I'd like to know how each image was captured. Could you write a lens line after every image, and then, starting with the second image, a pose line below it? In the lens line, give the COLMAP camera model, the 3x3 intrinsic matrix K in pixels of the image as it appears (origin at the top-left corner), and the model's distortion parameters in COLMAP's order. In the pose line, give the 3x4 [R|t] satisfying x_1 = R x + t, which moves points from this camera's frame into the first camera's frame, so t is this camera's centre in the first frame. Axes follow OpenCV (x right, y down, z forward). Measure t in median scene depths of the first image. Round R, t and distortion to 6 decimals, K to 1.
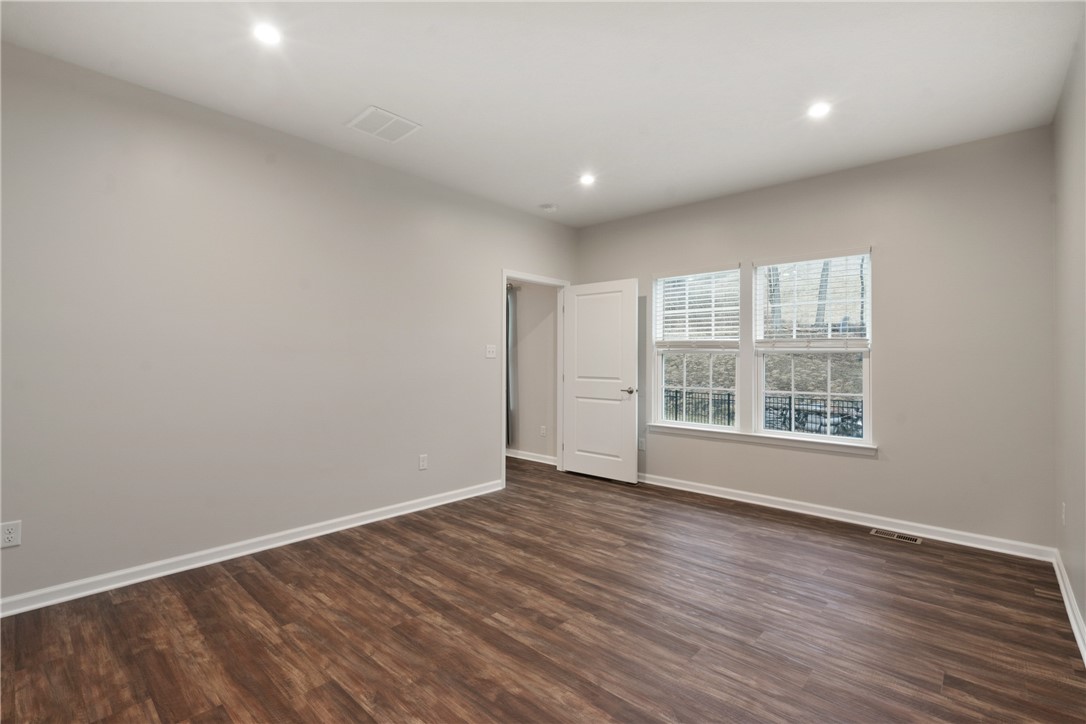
lens RADIAL K [[492.7, 0, 542.4], [0, 492.7, 358.7], [0, 0, 1]] dist [-0.004964, 0.001580]
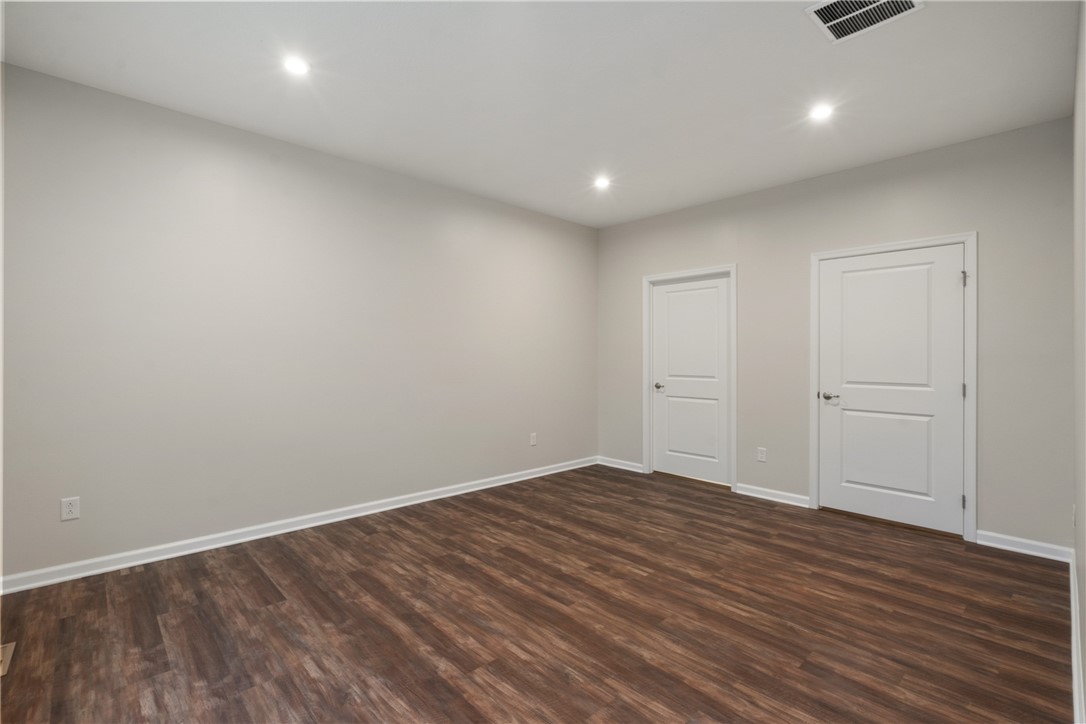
lens RADIAL K [[492.7, 0, 538.7], [0, 492.7, 359.7], [0, 0, 1]] dist [-0.004964, 0.001580]
pose [[-0.996114, -0.013018, 0.087109, 0.059156], [-0.012321, 0.999888, 0.008532, -0.001028], [-0.087211, 0.007426, -0.996162, 2.037087]]
